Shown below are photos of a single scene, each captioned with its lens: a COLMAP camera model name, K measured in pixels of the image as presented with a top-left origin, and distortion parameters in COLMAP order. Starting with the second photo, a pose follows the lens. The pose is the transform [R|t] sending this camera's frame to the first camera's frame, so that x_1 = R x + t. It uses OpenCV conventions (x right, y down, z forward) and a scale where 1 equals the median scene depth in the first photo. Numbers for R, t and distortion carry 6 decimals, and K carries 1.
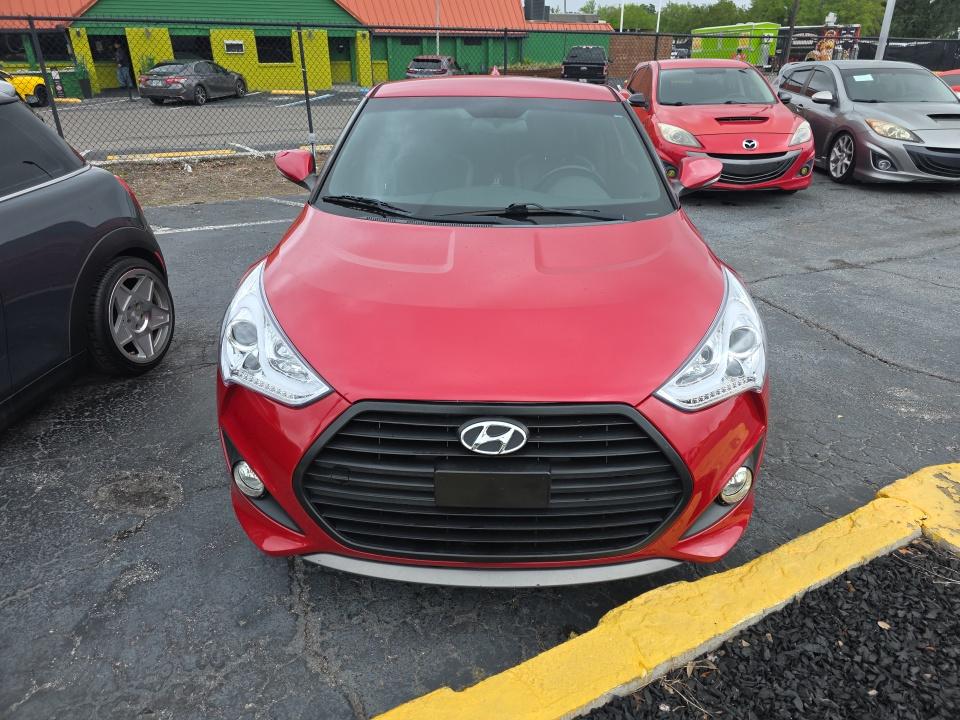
lens RADIAL K [[648.2, 0, 493.0], [0, 648.2, 346.4], [0, 0, 1]] dist [0.045677, -0.044604]
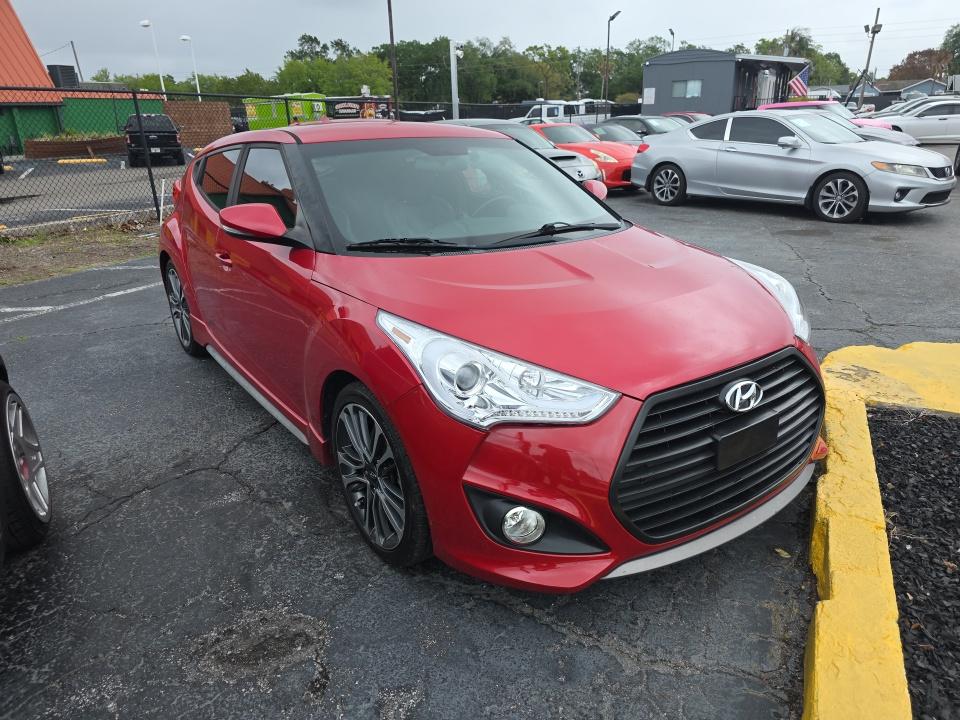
lens RADIAL K [[656.1, 0, 468.2], [0, 656.1, 359.9], [0, 0, 1]] dist [0.048712, -0.045983]
pose [[0.805814, -0.217008, 0.550973, -0.218974], [0.260264, 0.965538, -0.000354, -0.010484], [-0.531908, 0.143684, 0.834523, 0.056030]]
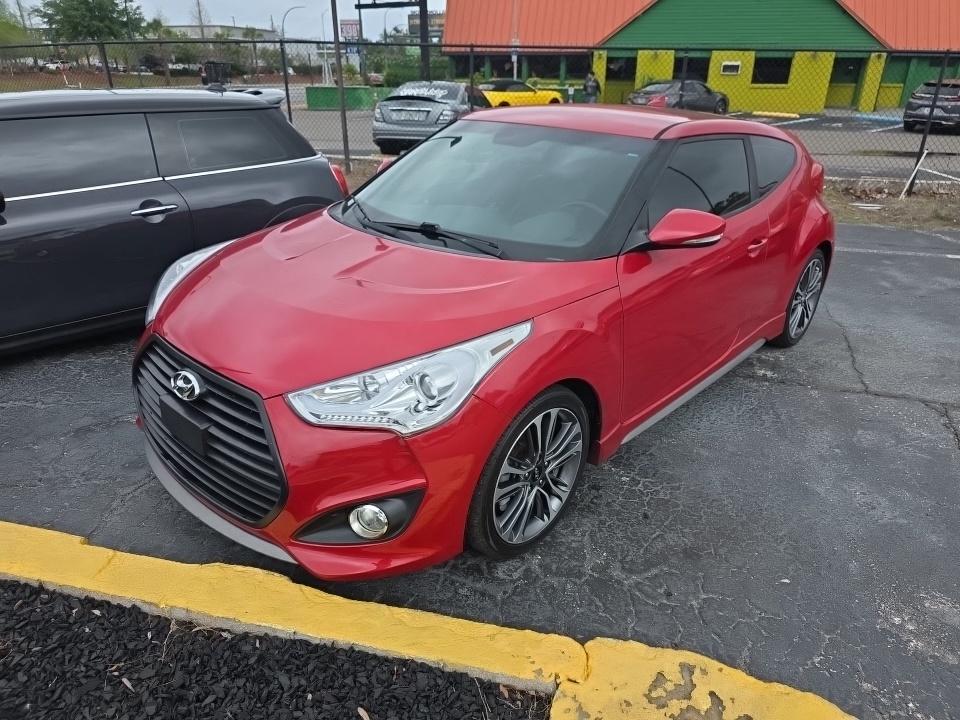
lens RADIAL K [[648.2, 0, 493.0], [0, 648.2, 346.4], [0, 0, 1]] dist [0.045677, -0.044604]
pose [[0.752840, 0.267117, -0.601565, 0.251451], [-0.282624, 0.956595, 0.071068, -0.040020], [0.594437, 0.116513, 0.795656, 0.071271]]
